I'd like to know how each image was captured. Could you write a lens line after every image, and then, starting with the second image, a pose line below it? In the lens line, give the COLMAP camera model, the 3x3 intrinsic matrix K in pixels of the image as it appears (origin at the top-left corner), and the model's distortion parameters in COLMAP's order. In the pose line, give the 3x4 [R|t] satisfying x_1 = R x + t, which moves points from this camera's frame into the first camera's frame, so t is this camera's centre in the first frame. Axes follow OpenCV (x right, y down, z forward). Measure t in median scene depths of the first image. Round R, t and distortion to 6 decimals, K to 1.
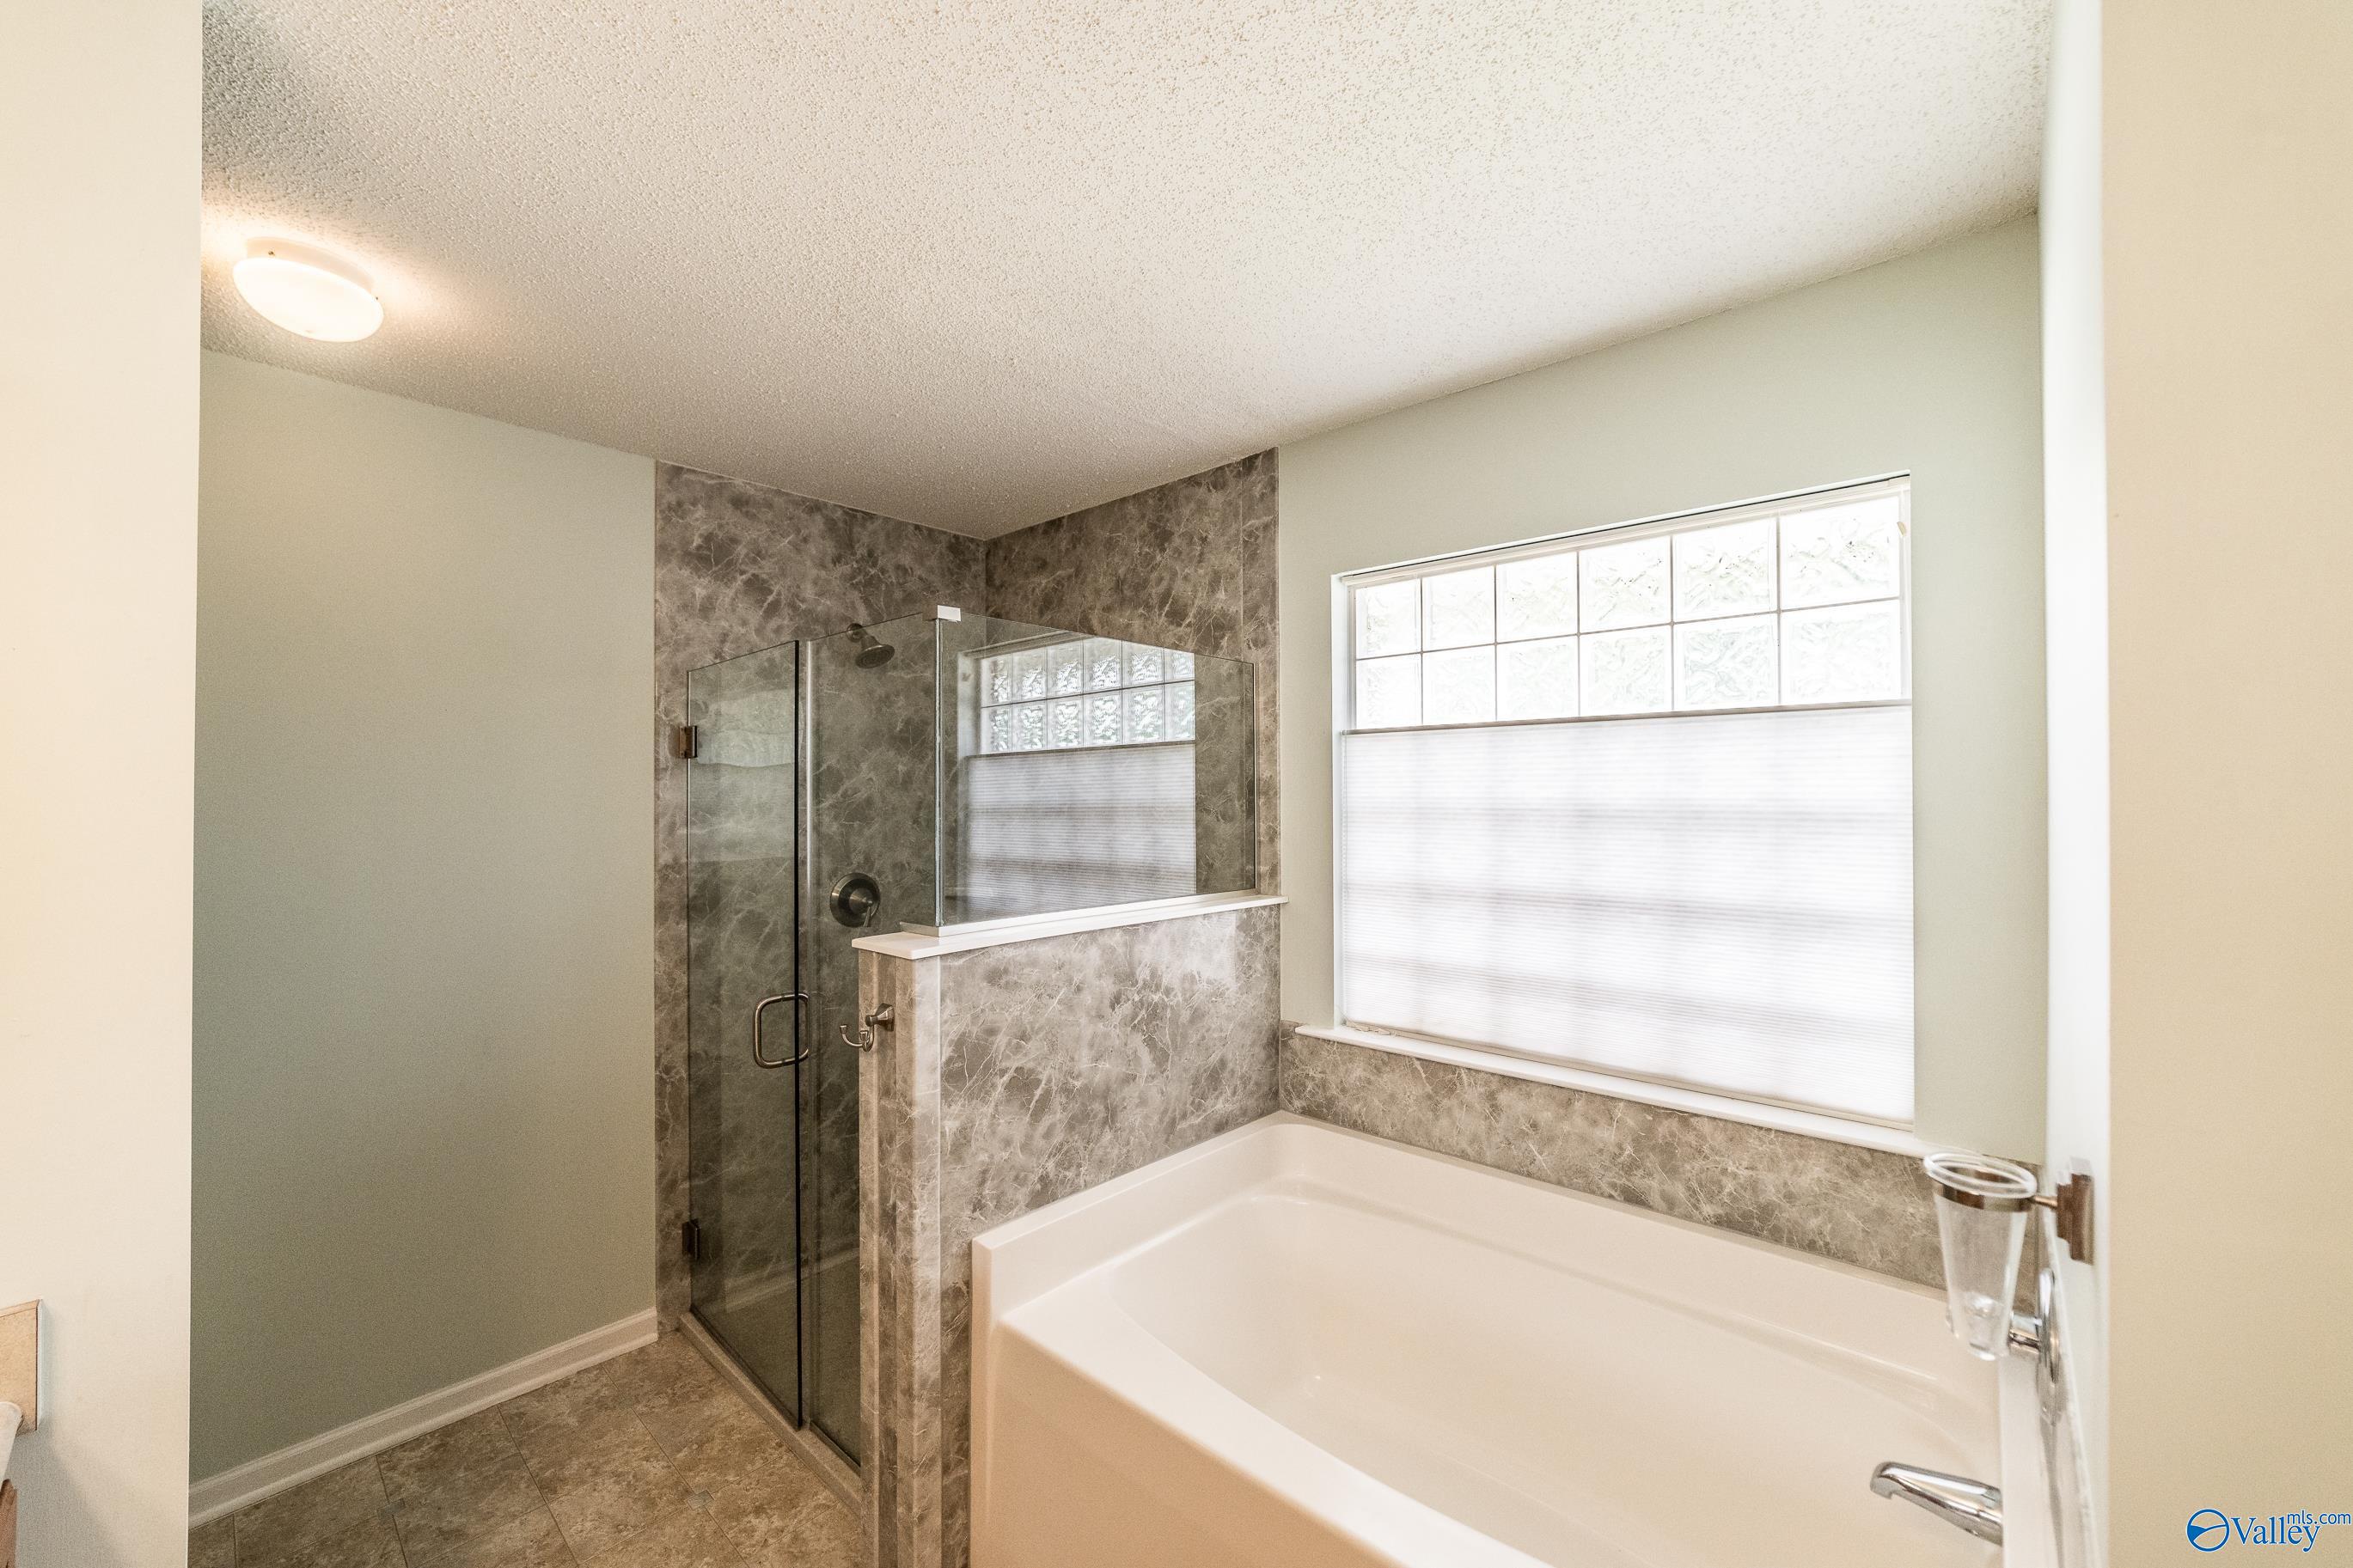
lens RADIAL K [[915.5, 0, 1138.8], [0, 915.5, 791.7], [0, 0, 1]] dist [-0.014382, 0.005073]
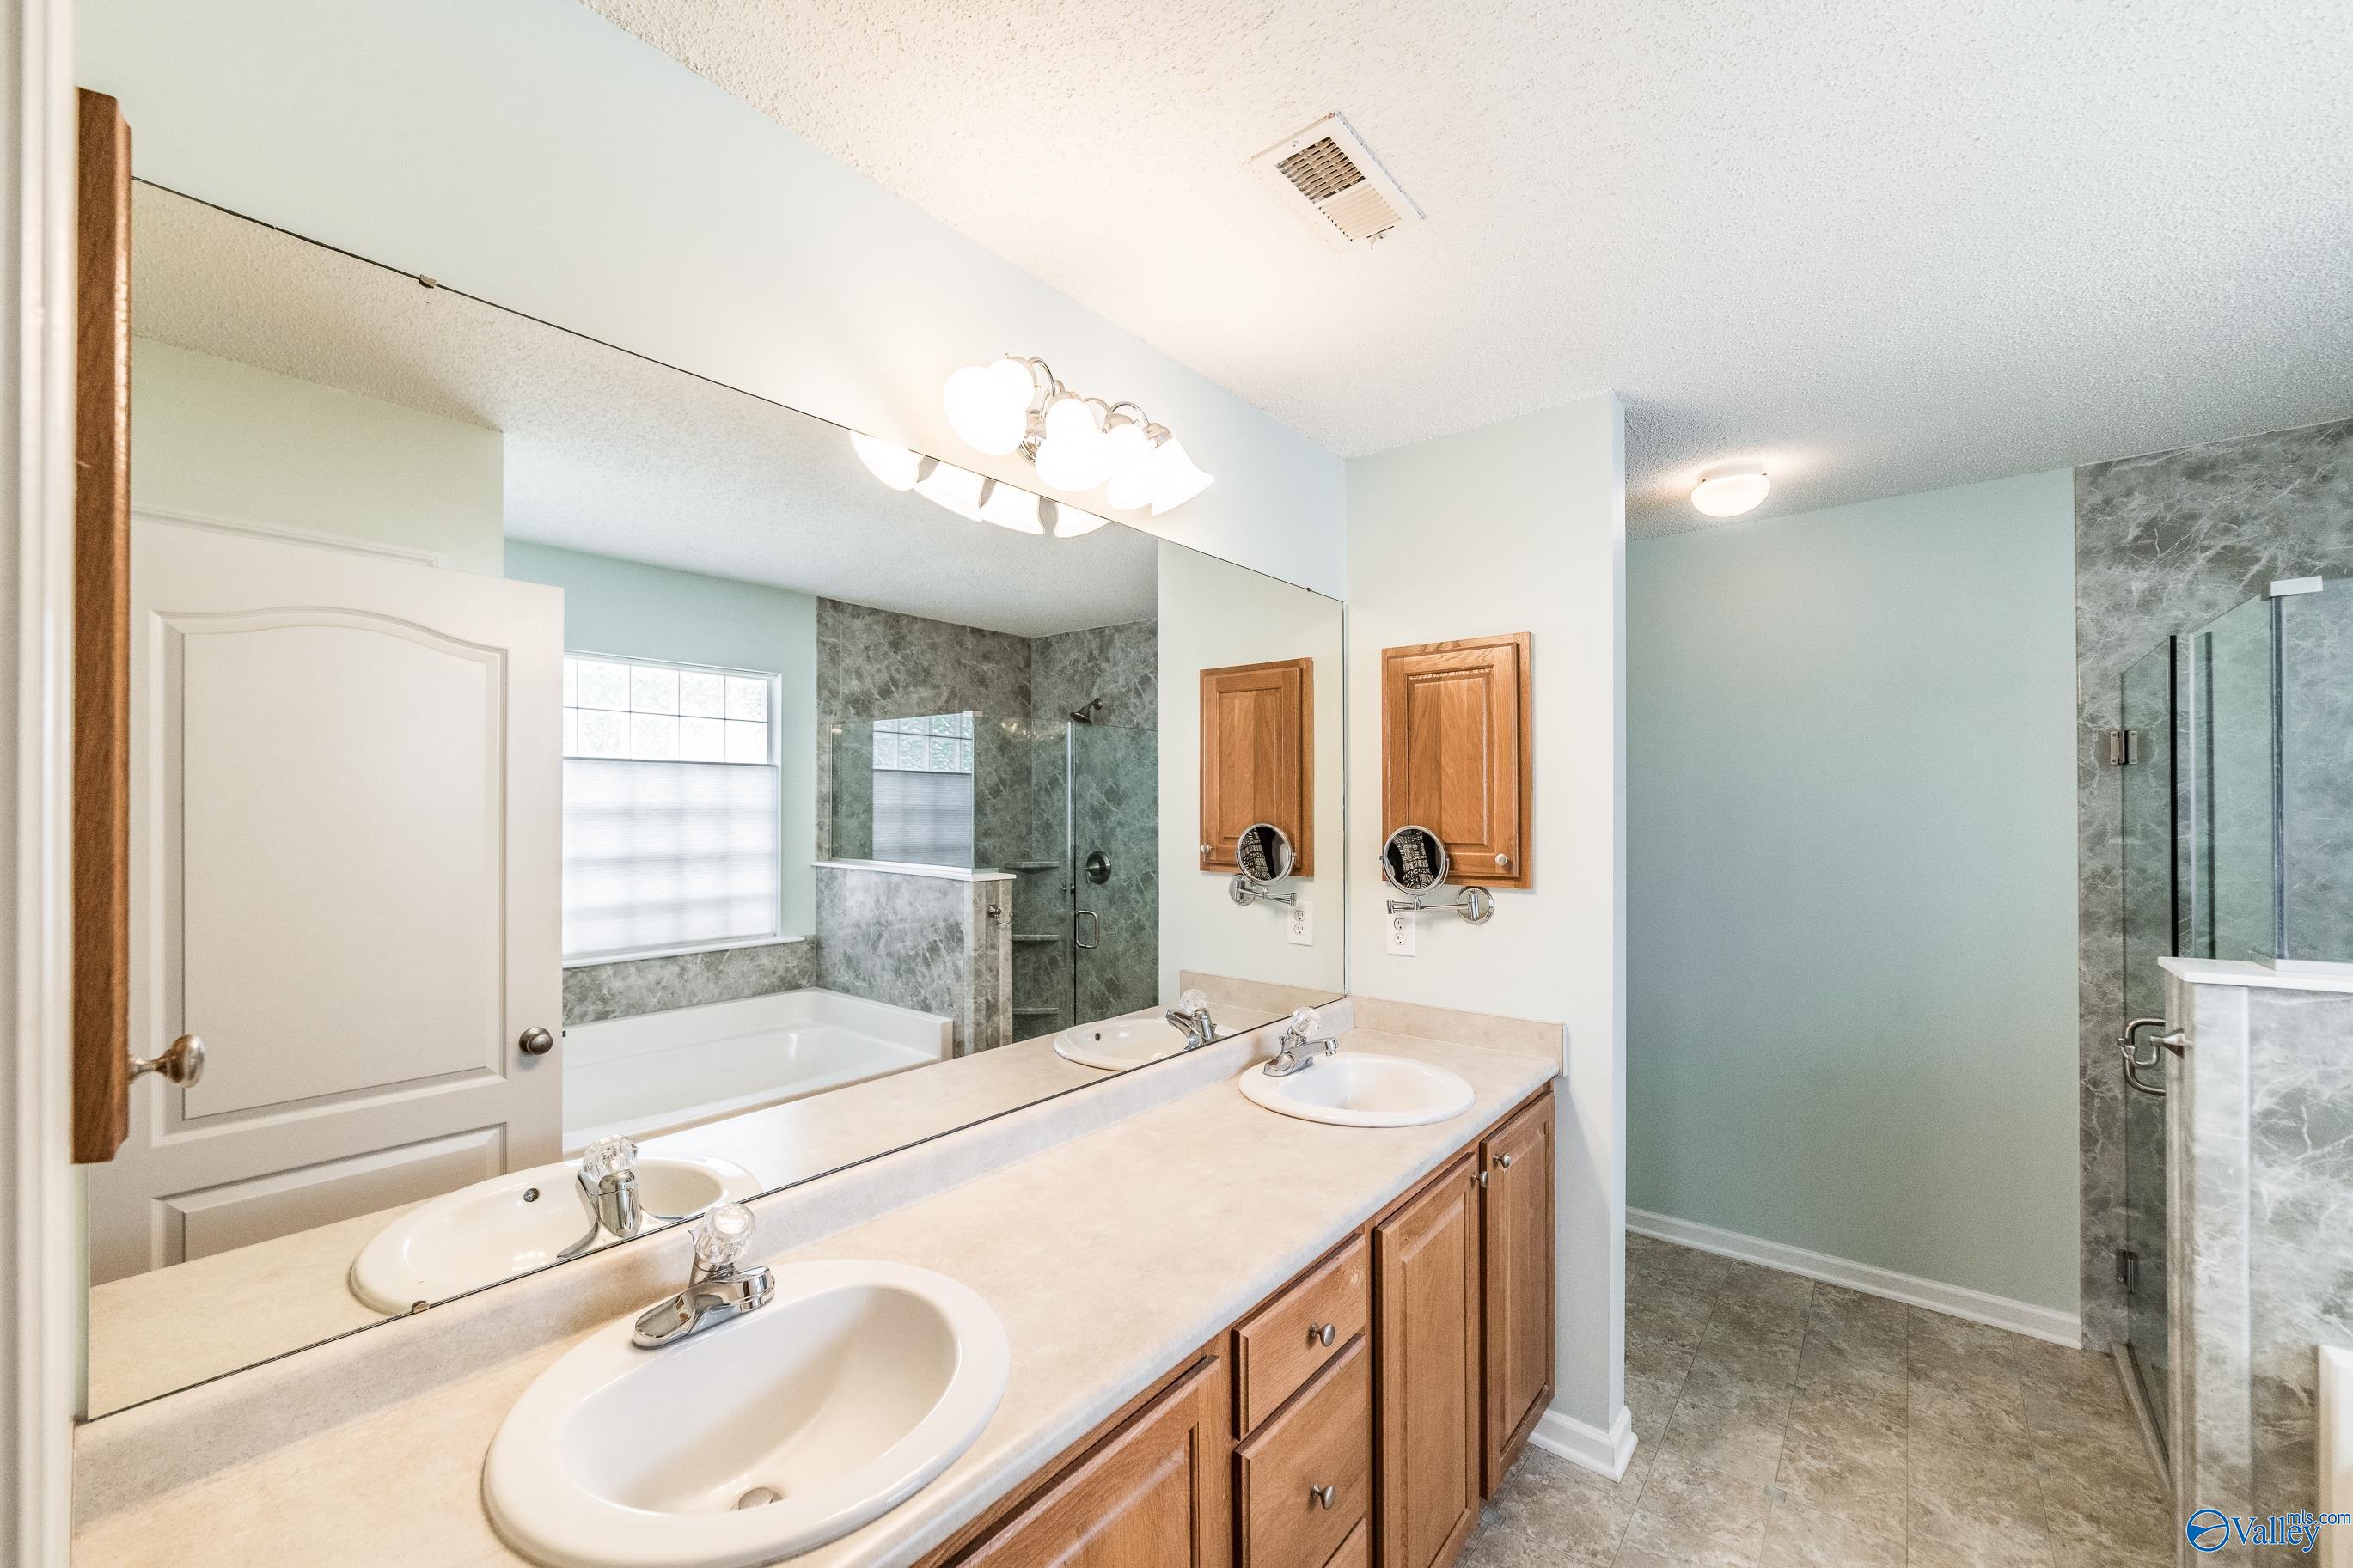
lens RADIAL K [[915.5, 0, 1189.9], [0, 915.5, 804.8], [0, 0, 1]] dist [-0.014382, 0.005073]
pose [[0.088438, -0.000005, -0.996082, 0.370504], [0.007673, 0.999970, 0.000676, -0.002466], [0.996052, -0.007703, 0.088435, -0.055364]]
